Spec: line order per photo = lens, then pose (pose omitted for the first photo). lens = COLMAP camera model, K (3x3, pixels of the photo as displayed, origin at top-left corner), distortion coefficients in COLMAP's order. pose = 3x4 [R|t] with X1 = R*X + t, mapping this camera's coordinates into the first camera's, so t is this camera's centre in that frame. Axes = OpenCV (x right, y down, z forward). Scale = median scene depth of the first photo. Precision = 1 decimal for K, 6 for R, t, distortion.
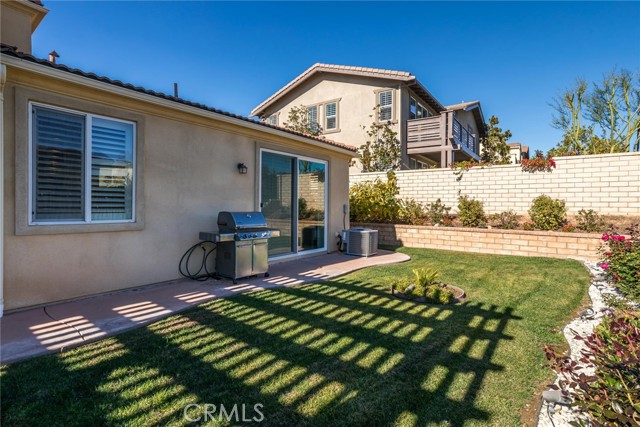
lens RADIAL K [[306.8, 0, 316.8], [0, 306.8, 216.0], [0, 0, 1]] dist [-0.010646, 0.005903]
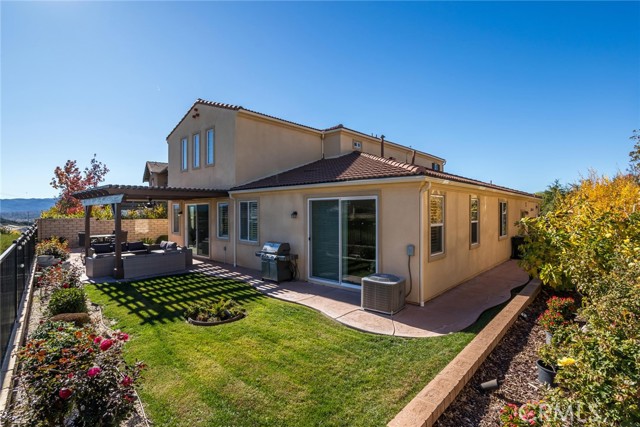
lens RADIAL K [[306.8, 0, 318.6], [0, 306.8, 214.2], [0, 0, 1]] dist [-0.010646, 0.005903]
pose [[-0.101111, -0.012715, -0.994794, 1.959530], [-0.031431, 0.999460, -0.009580, -0.215156], [0.994379, 0.030298, -0.101456, 1.884426]]
